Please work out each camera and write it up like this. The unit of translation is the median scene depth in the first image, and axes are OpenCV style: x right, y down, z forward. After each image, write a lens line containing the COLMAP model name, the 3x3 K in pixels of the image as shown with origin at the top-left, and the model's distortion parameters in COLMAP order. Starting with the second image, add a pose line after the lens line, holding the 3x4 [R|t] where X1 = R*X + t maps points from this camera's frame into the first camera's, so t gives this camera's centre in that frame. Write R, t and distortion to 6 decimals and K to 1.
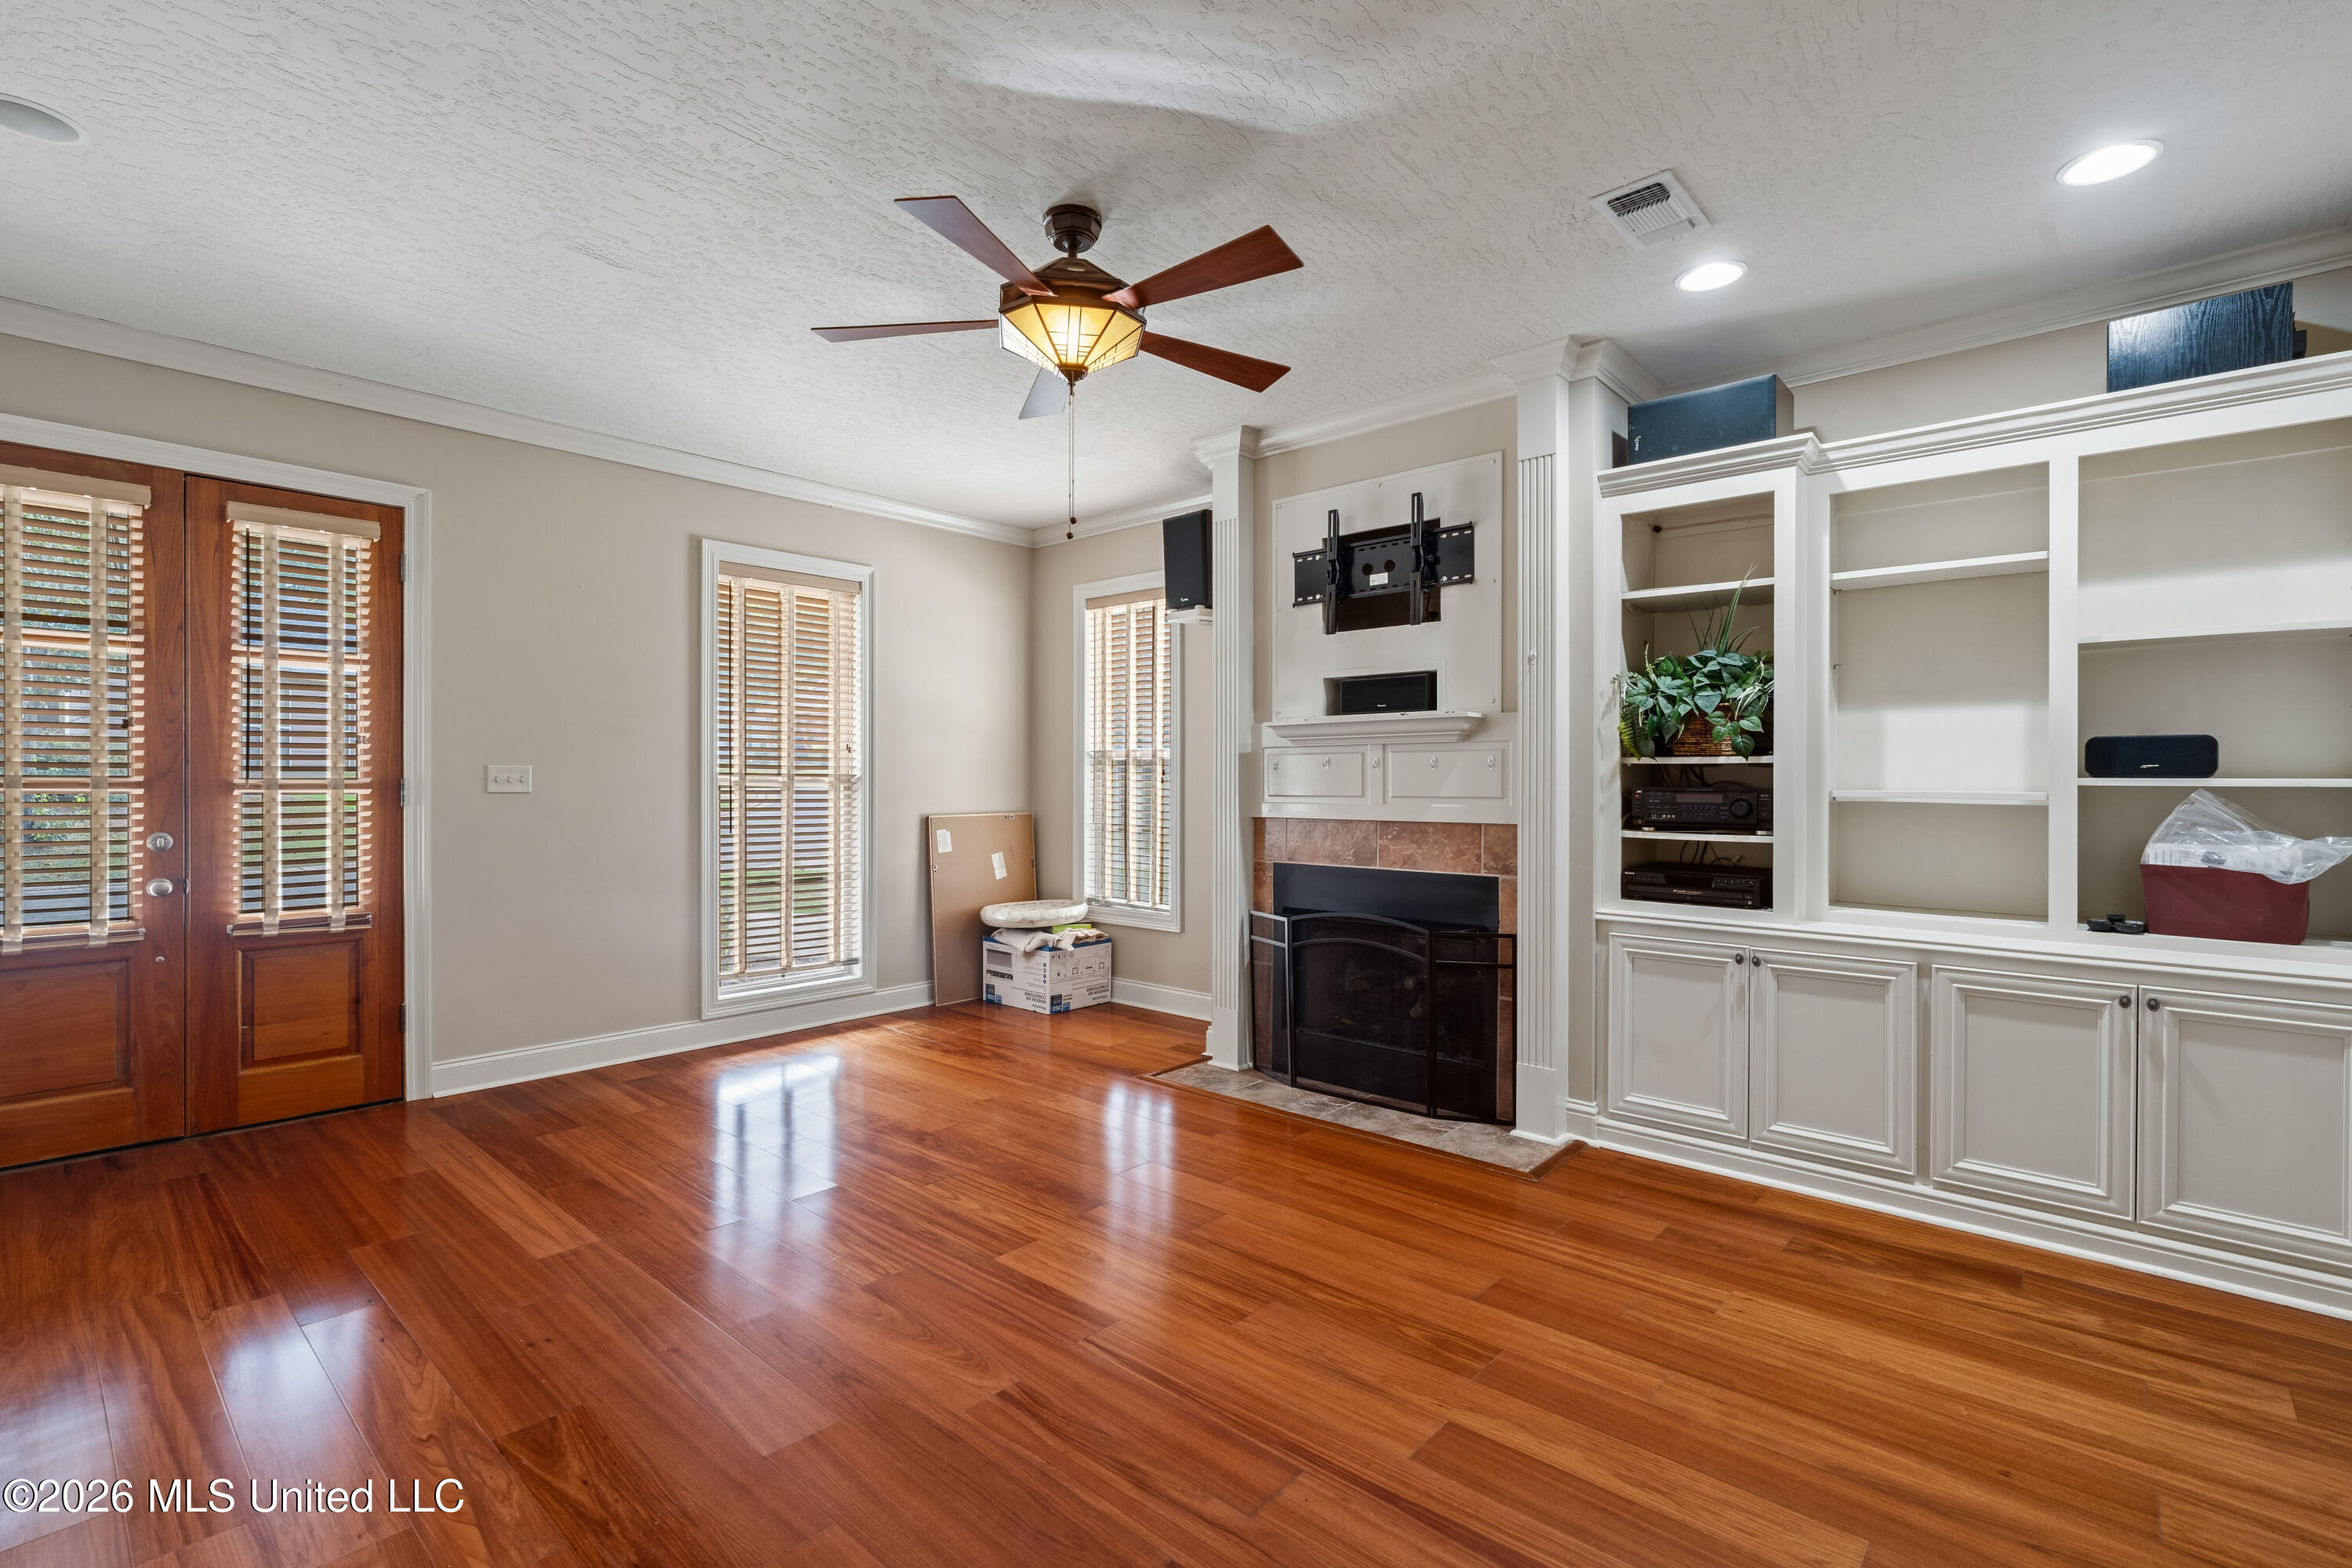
lens RADIAL K [[1062.9, 0, 1180.8], [0, 1062.9, 778.5], [0, 0, 1]] dist [-0.001284, 0.000081]
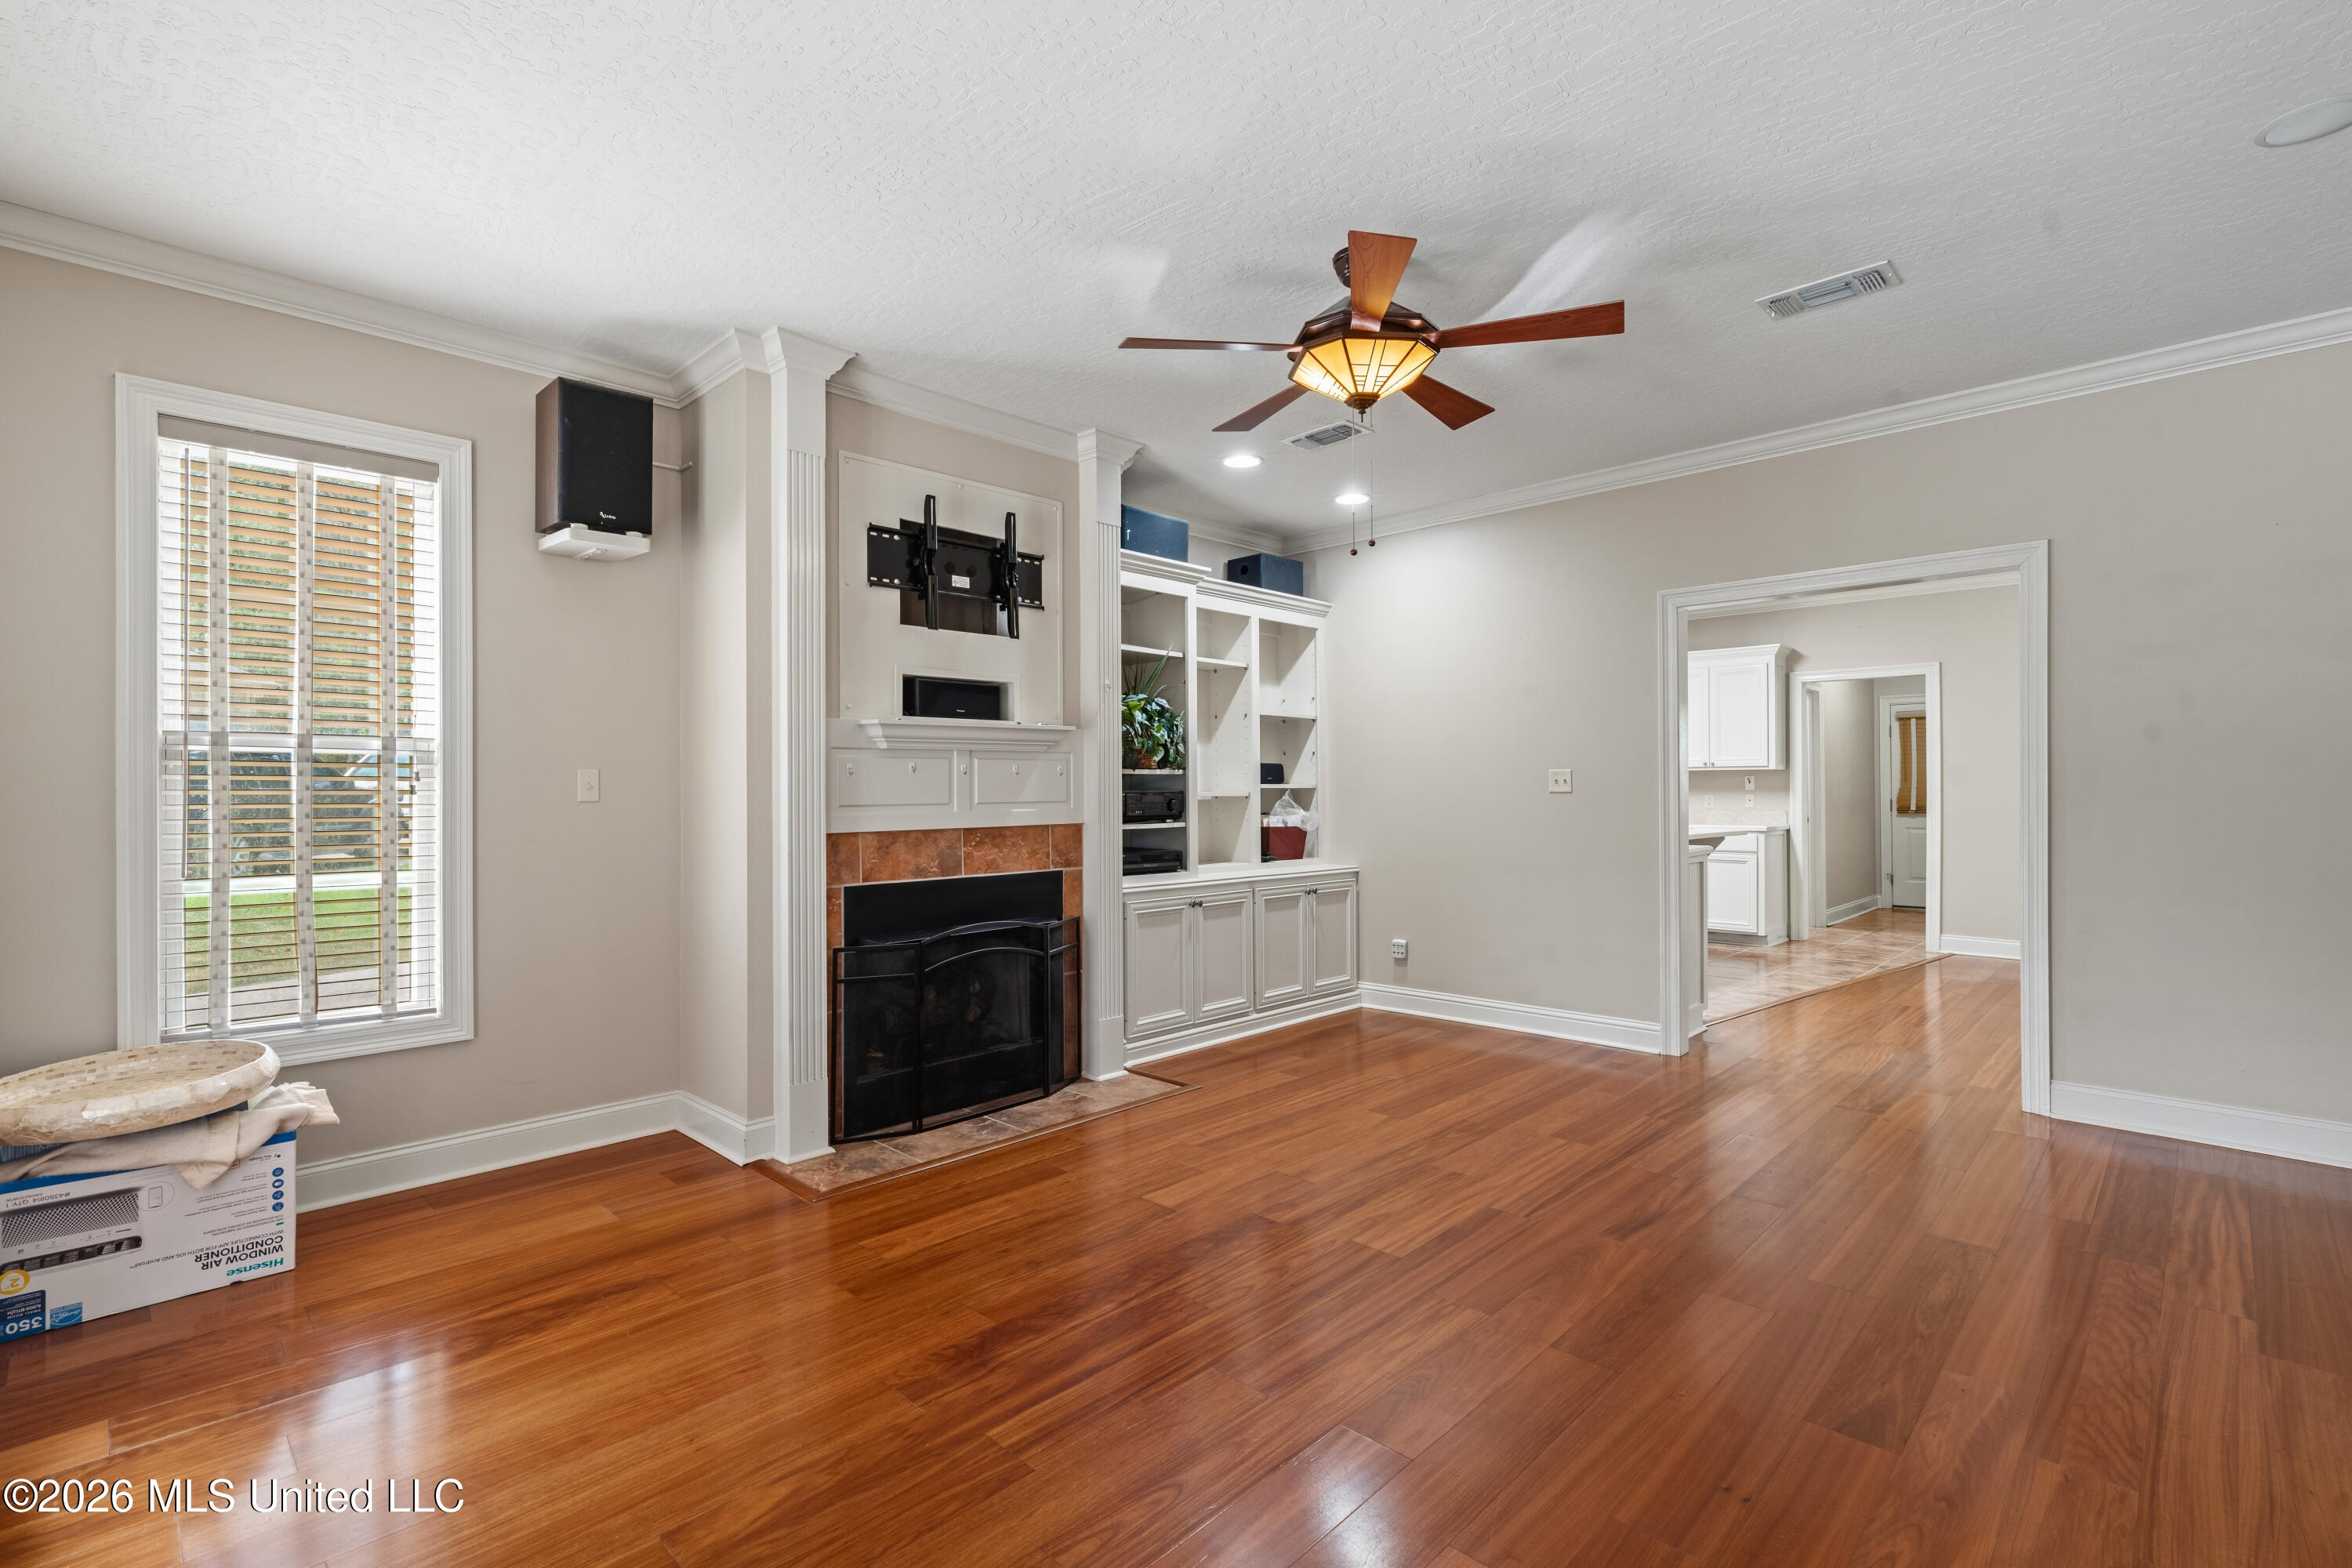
lens RADIAL K [[1061.6, 0, 1167.0], [0, 1061.6, 788.9], [0, 0, 1]] dist [-0.002074, 0.000617]
pose [[0.059913, -0.002173, 0.998201, -0.818527], [0.005427, 0.999984, 0.001851, 0.002653], [-0.998189, 0.005306, 0.059924, 0.790606]]
